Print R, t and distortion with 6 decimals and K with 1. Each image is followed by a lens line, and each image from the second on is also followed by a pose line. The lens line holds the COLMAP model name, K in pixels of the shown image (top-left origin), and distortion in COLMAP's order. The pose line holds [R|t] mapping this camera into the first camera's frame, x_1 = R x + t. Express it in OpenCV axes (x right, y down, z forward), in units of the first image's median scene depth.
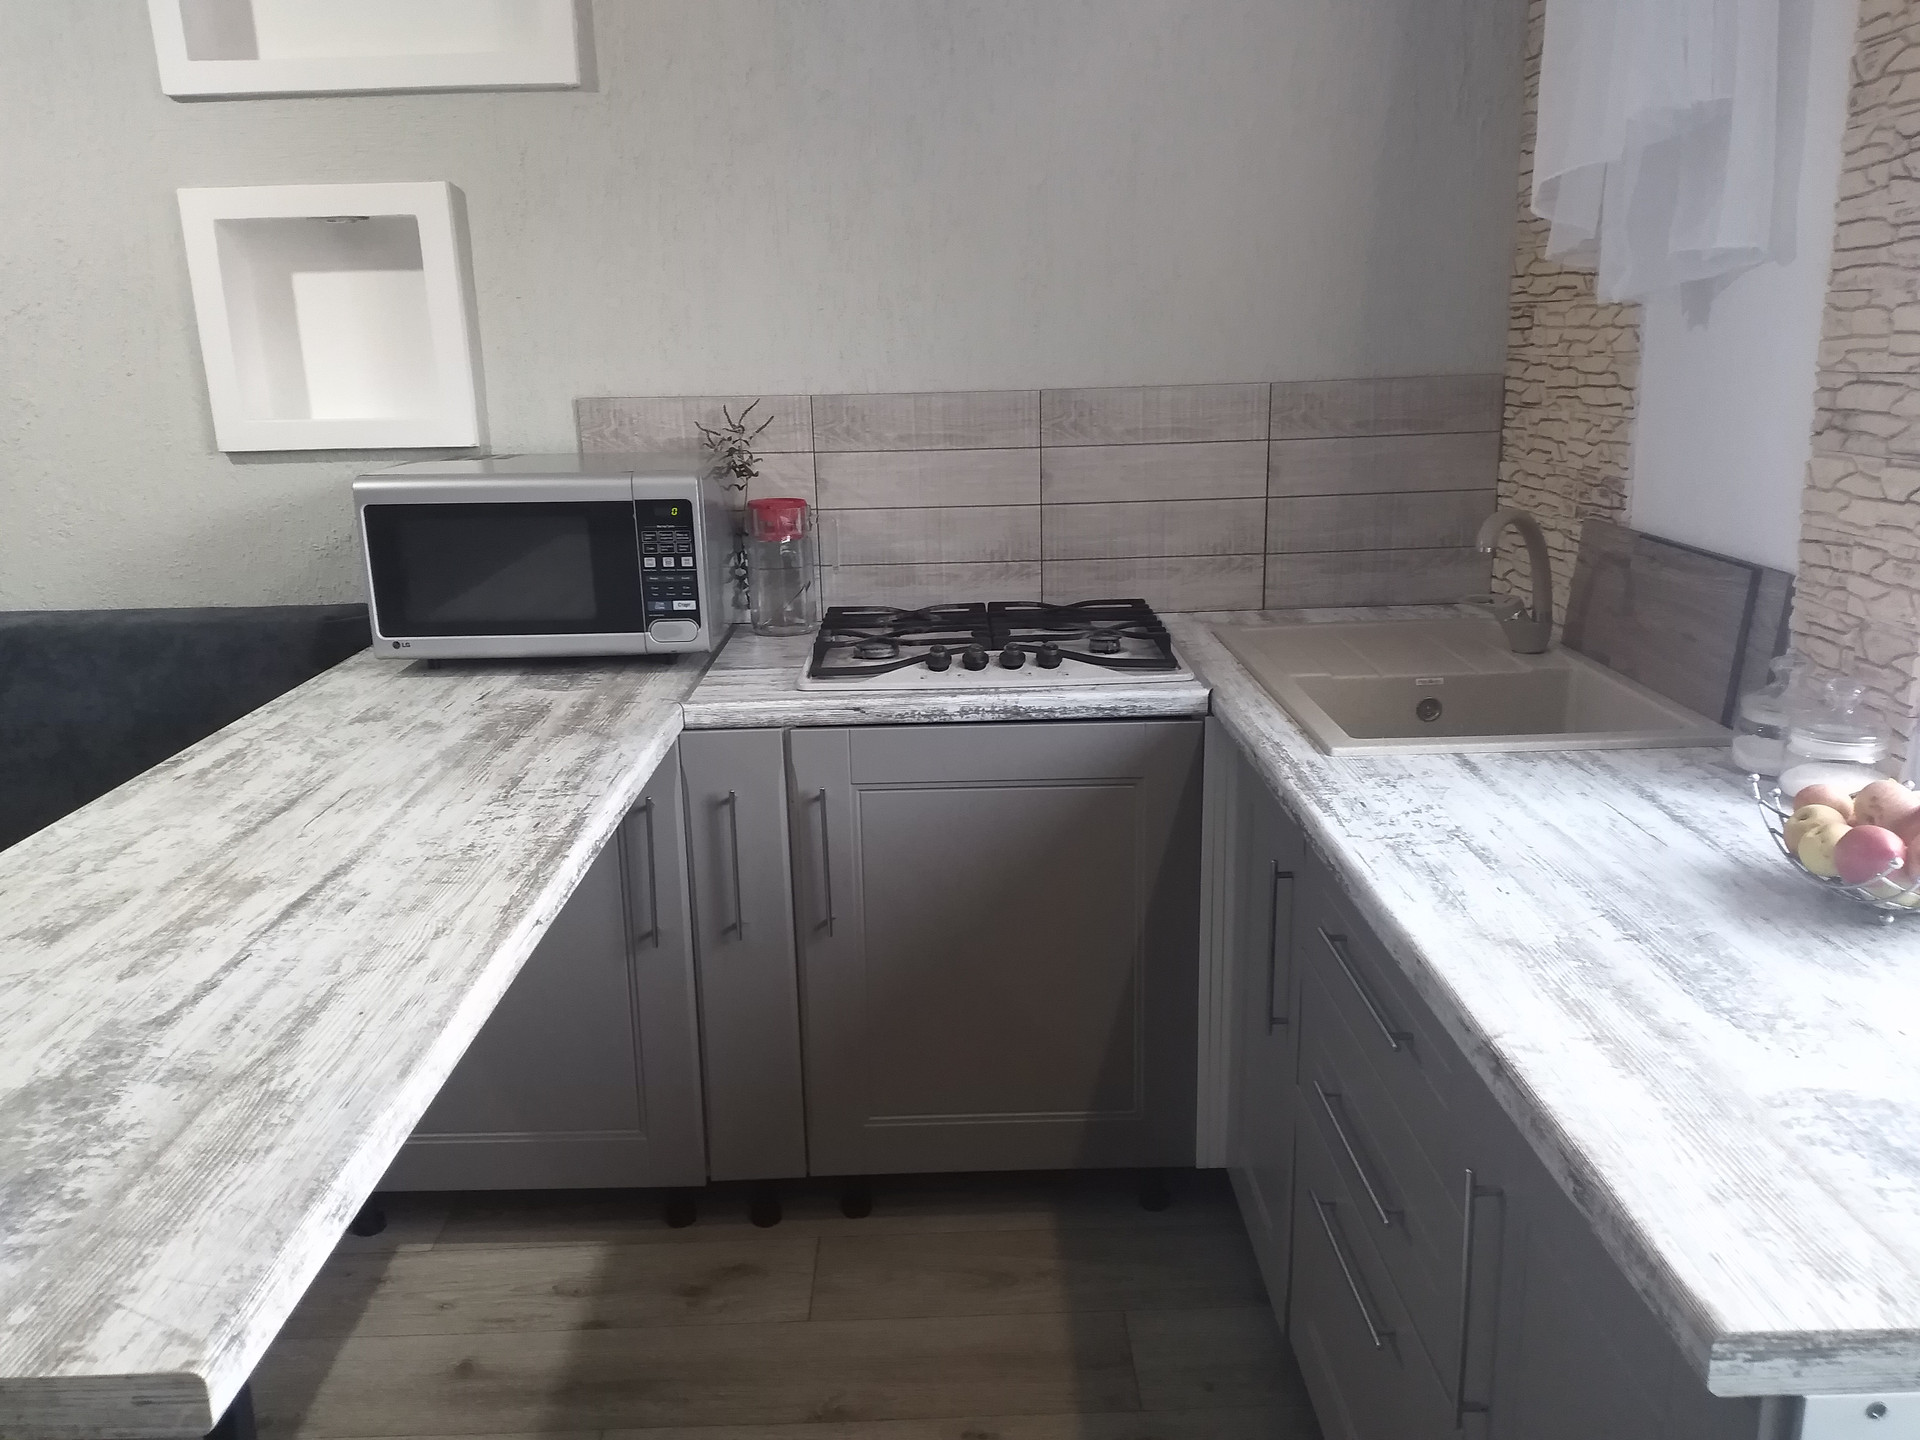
lens RADIAL K [[1499.4, 0, 956.9], [0, 1499.4, 713.8], [0, 0, 1]] dist [0.147454, -0.243286]
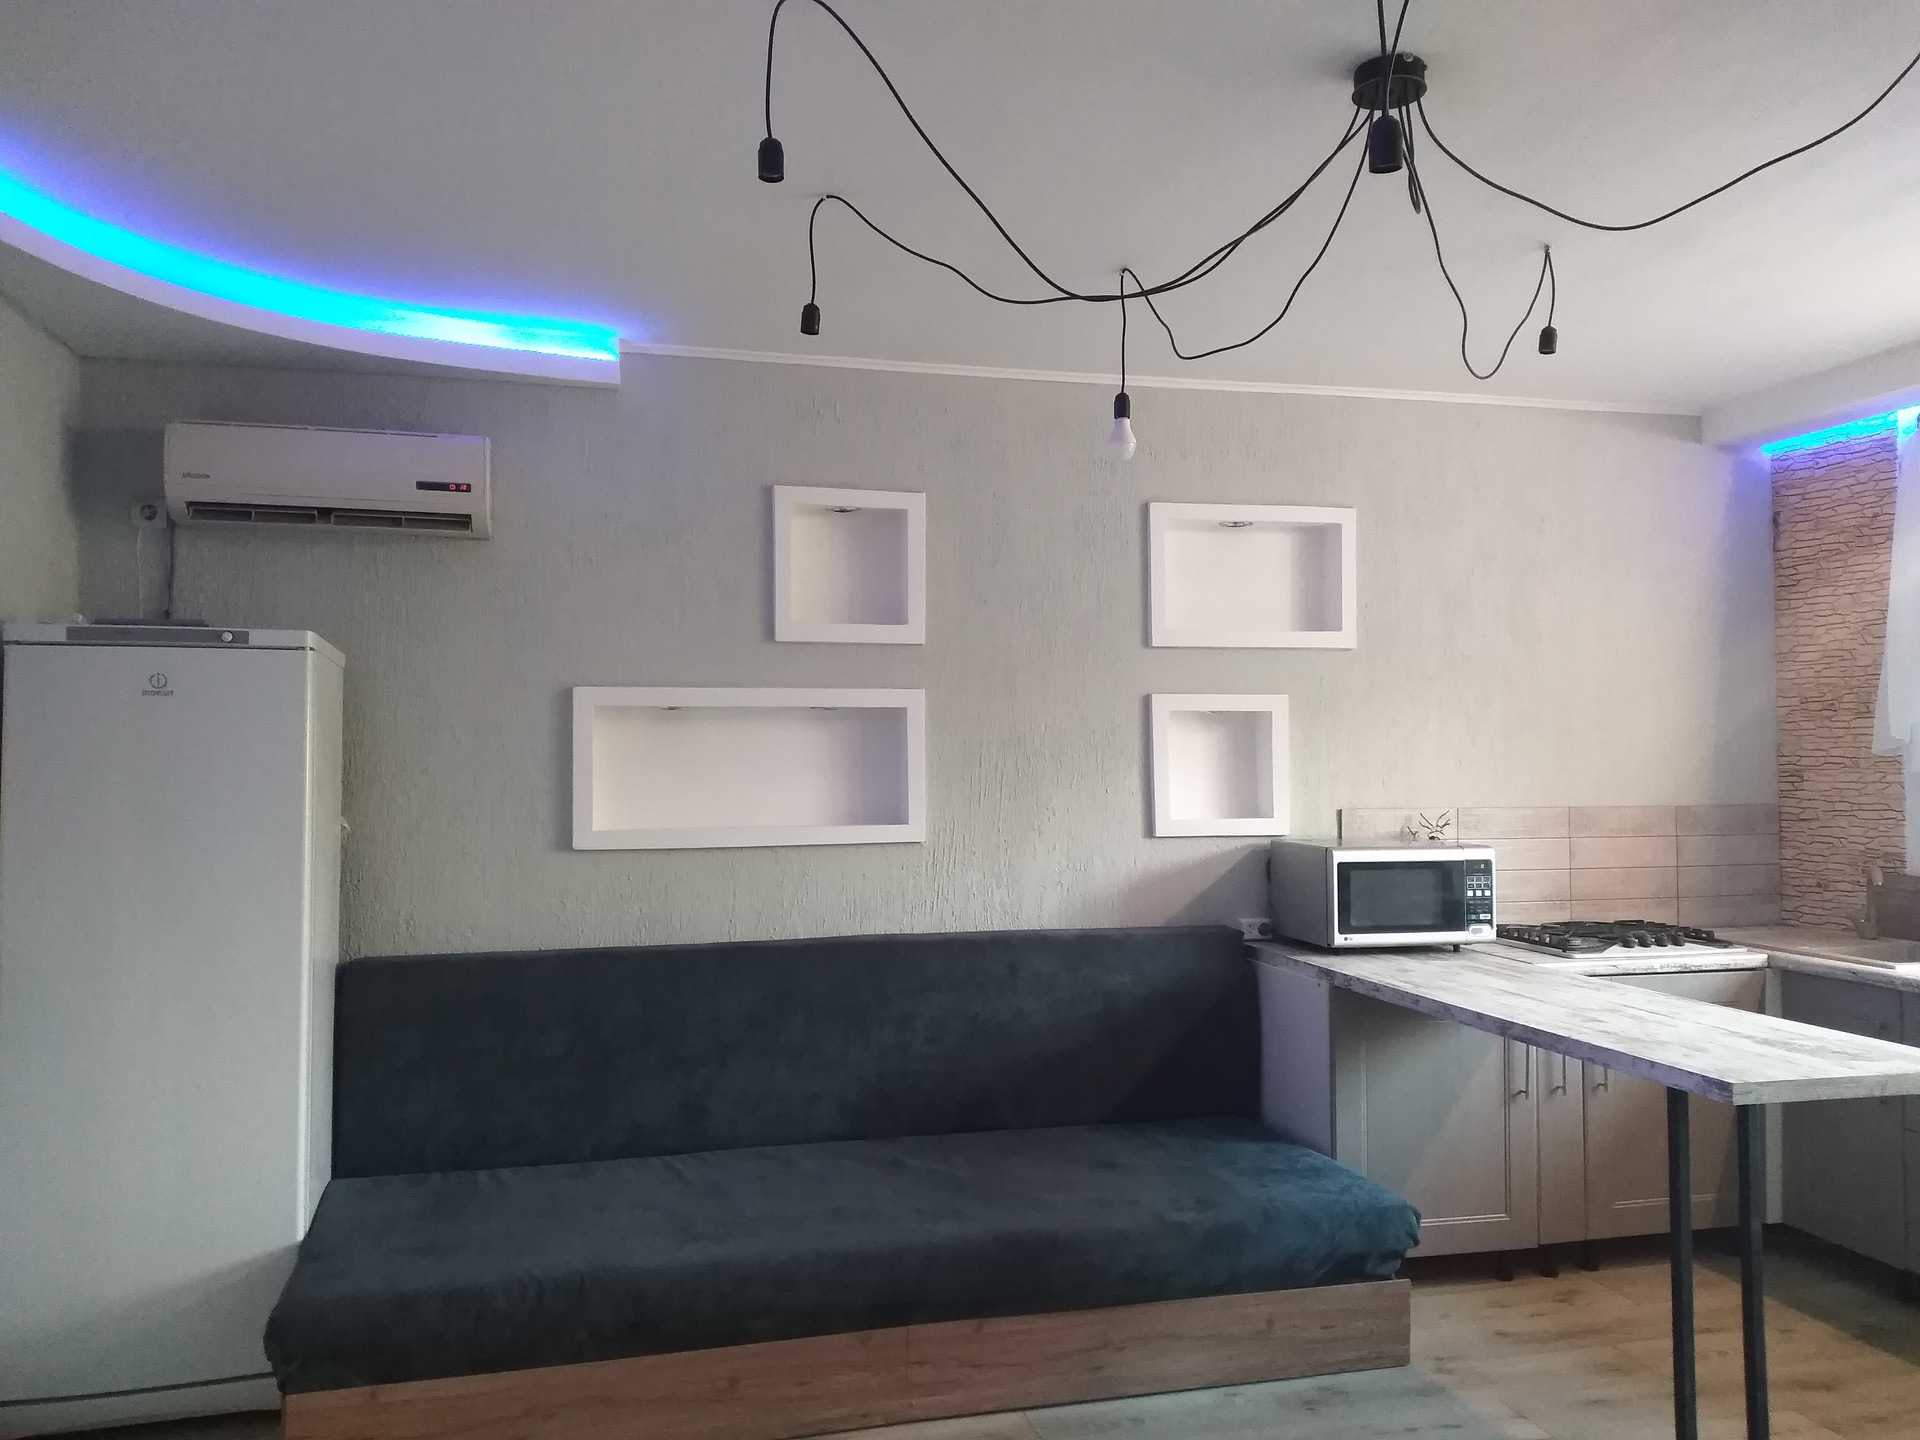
lens RADIAL K [[1454.2, 0, 960.0], [0, 1454.2, 720.0], [0, 0, 1]] dist [0.071816, -0.127275]
pose [[0.974358, 0.027522, 0.223315, -1.220832], [0.035112, 0.961734, -0.271726, 0.163048], [-0.222248, 0.272599, 0.936107, -0.613232]]
